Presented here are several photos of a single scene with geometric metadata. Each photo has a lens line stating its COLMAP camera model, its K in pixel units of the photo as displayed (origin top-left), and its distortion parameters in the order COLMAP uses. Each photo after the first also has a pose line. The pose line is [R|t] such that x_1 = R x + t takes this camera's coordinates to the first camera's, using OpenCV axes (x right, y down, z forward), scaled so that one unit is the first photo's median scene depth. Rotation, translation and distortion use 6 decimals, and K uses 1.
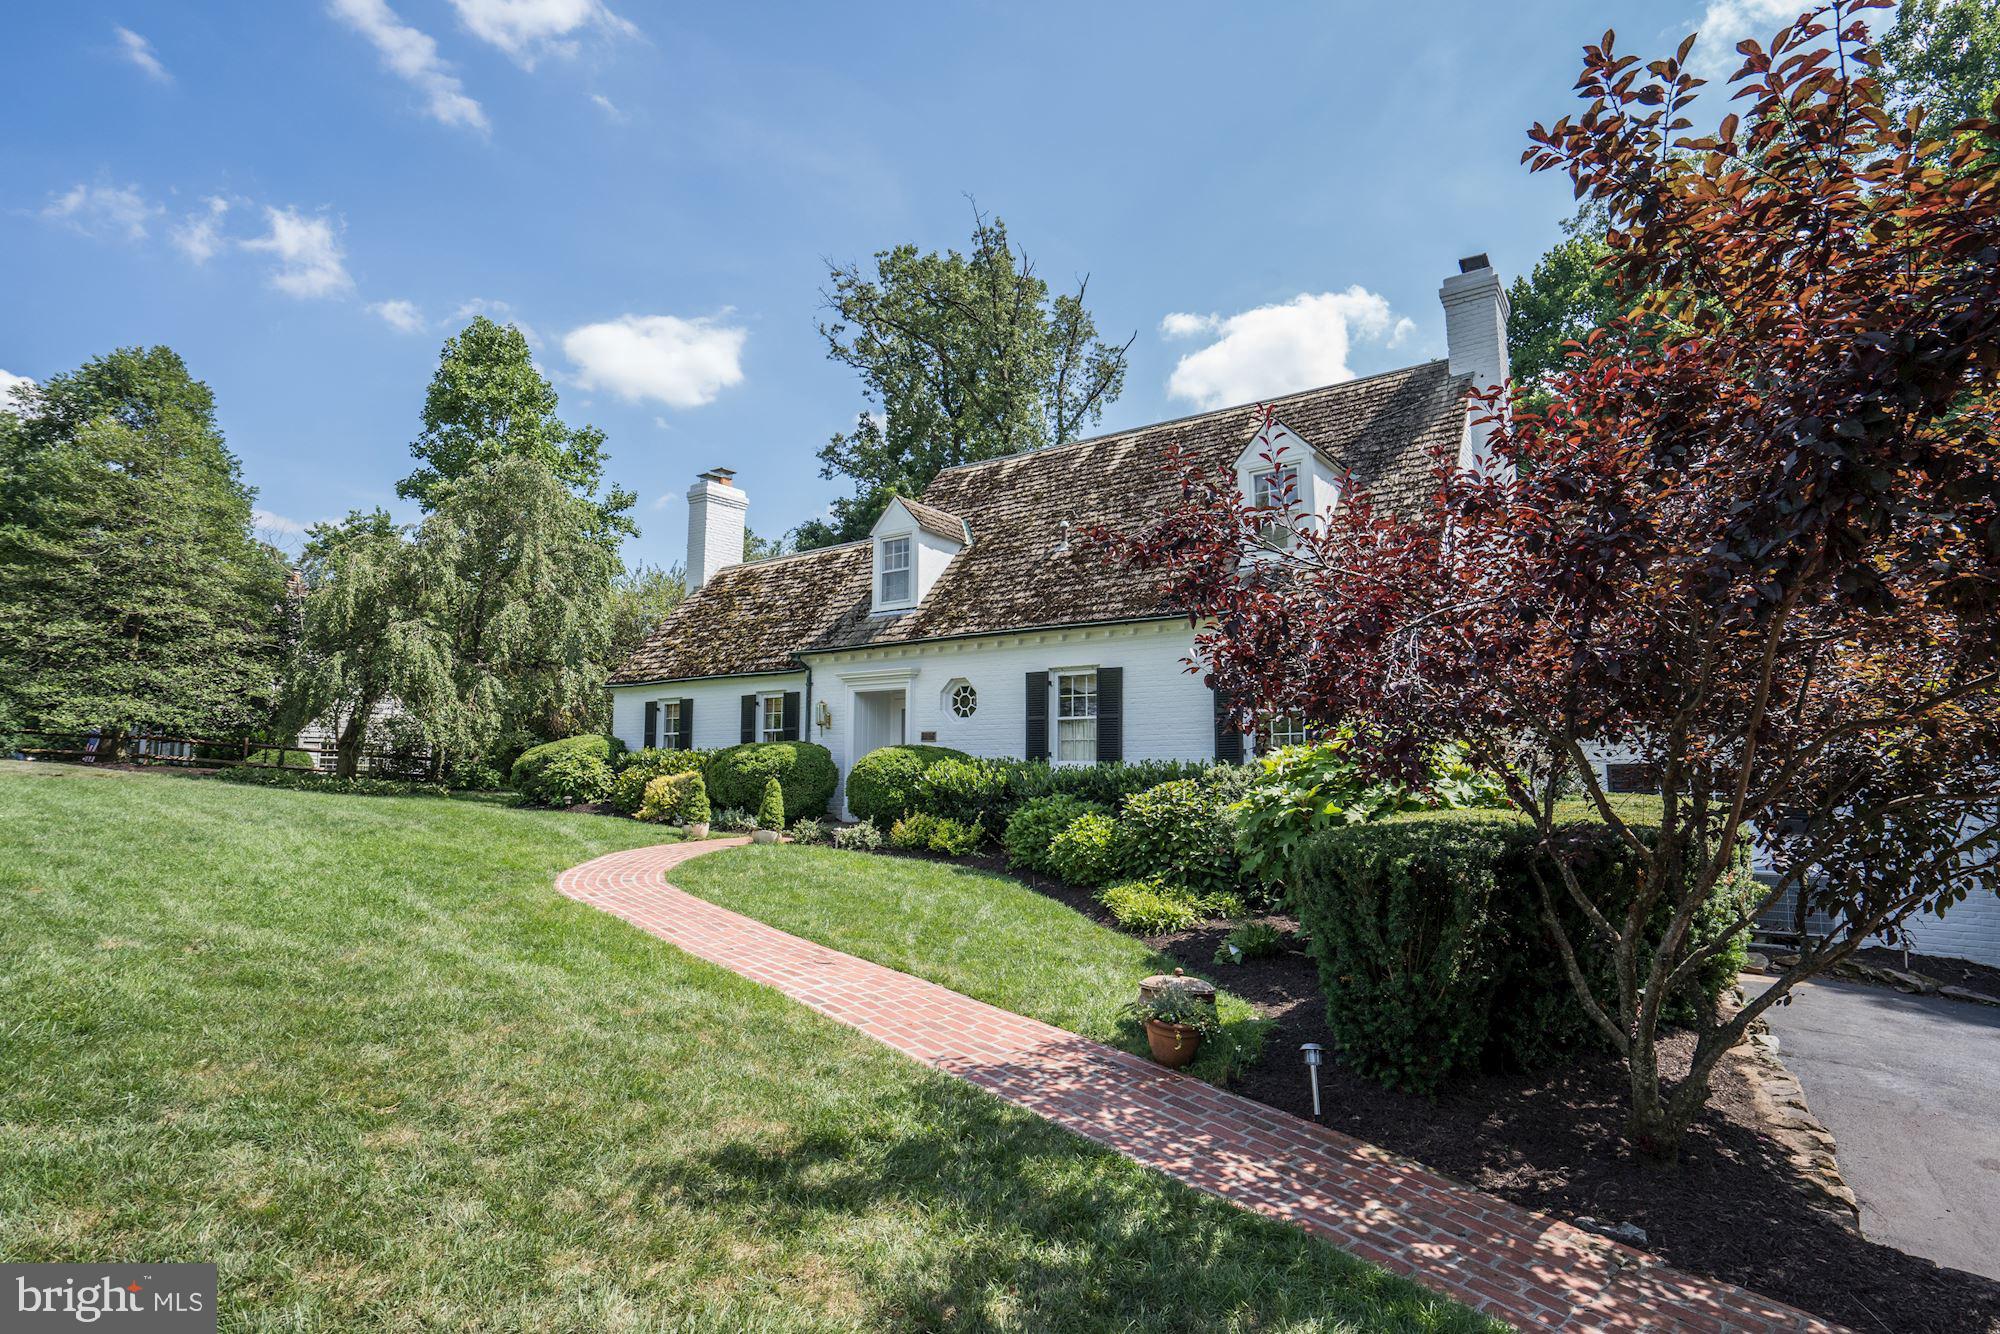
lens RADIAL K [[1001.9, 0, 1012.0], [0, 1001.9, 669.7], [0, 0, 1]] dist [-0.004946, 0.002715]
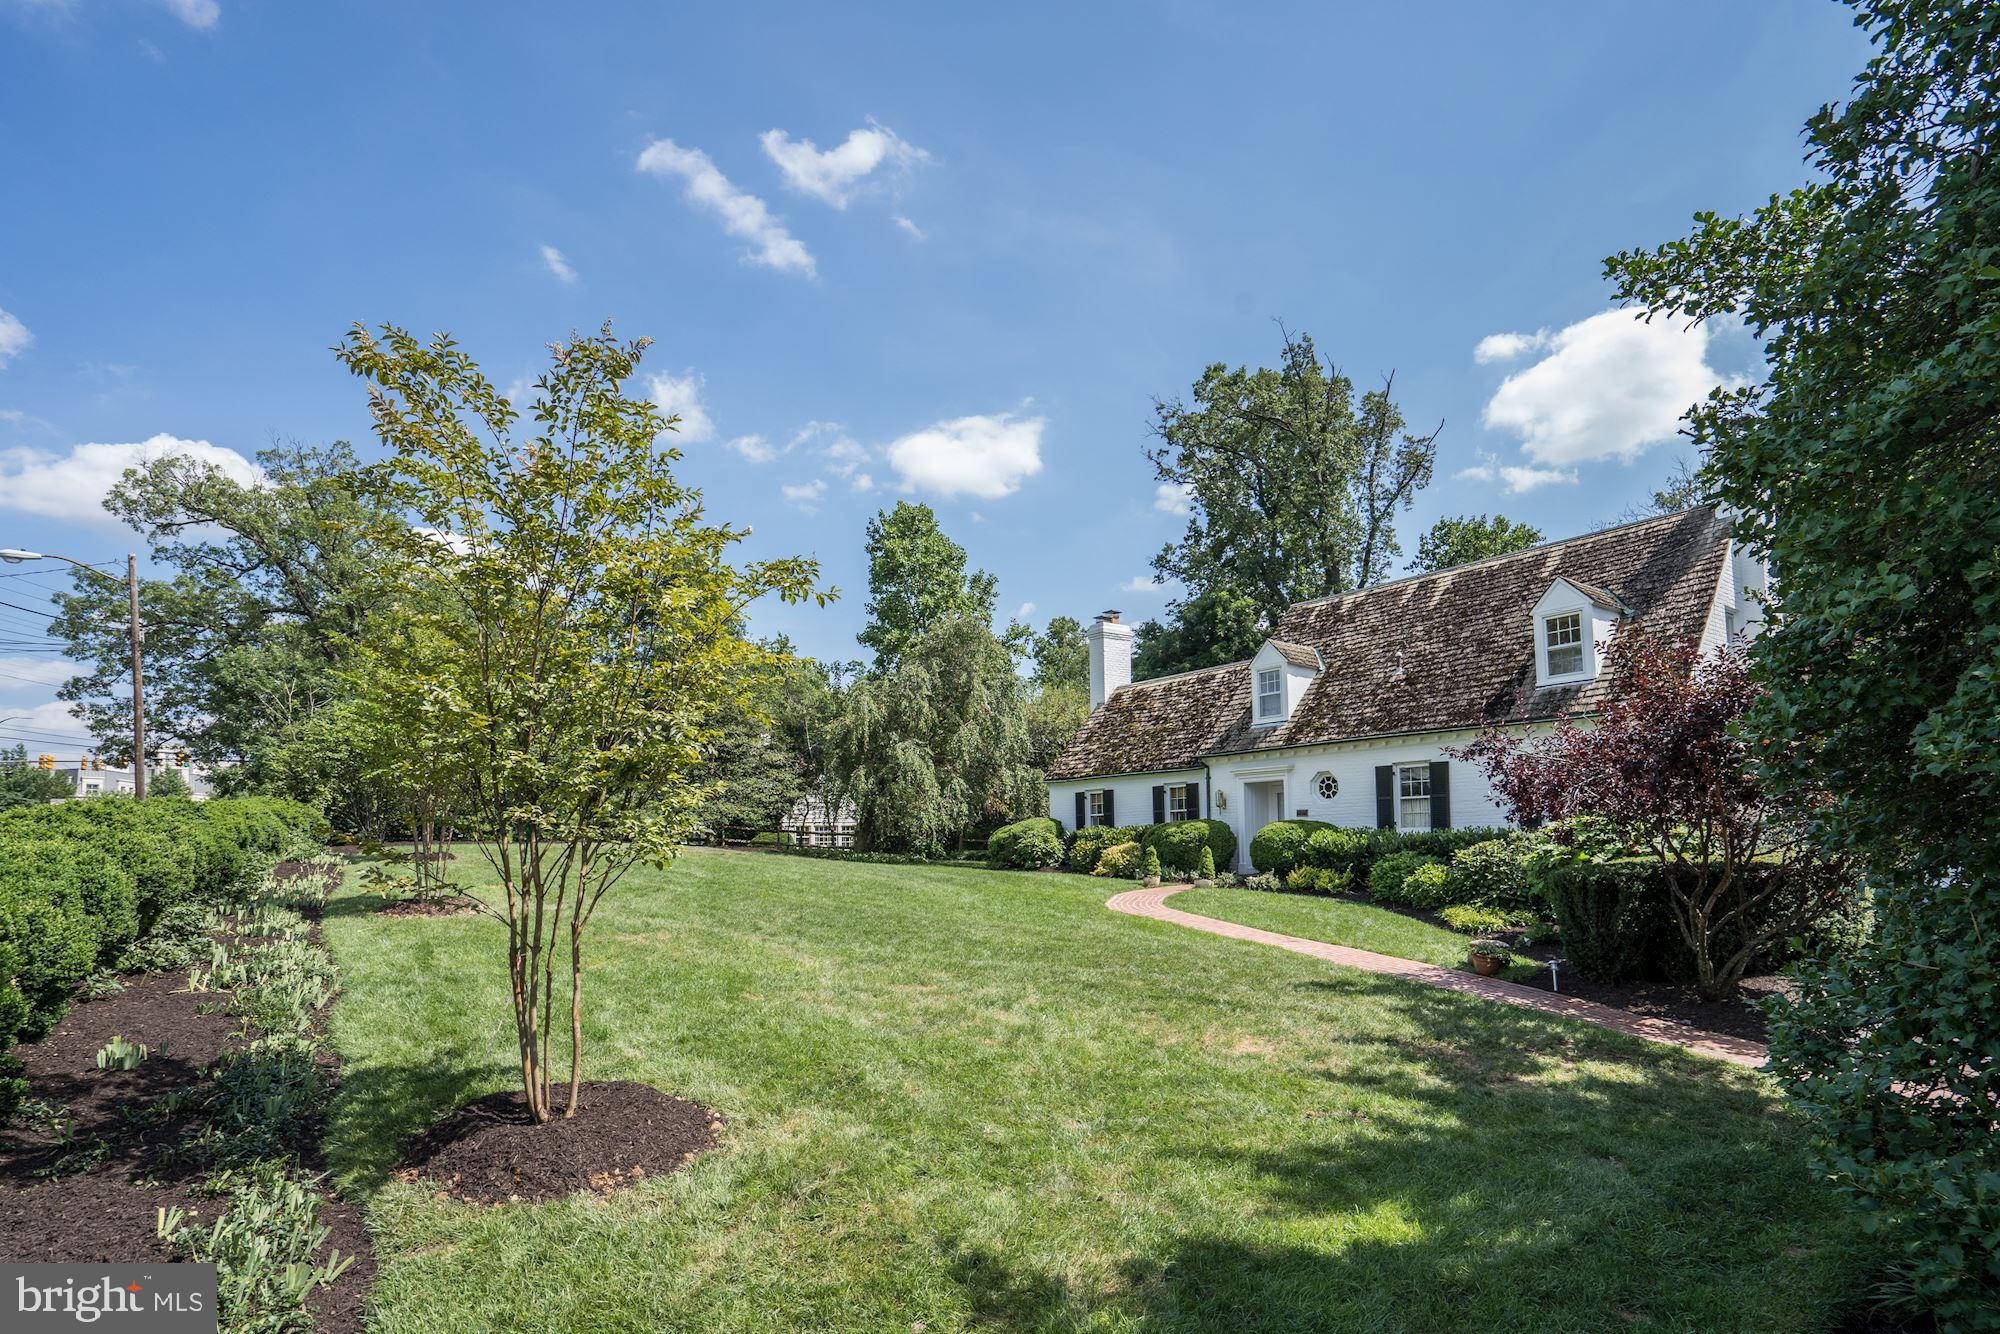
lens RADIAL K [[1001.9, 0, 1030.1], [0, 1001.9, 809.9], [0, 0, 1]] dist [-0.004946, 0.002715]
pose [[0.960764, -0.037324, -0.274844, -0.058200], [0.058988, 0.995732, 0.070984, -0.056362], [0.271022, -0.084411, 0.958865, -0.427022]]
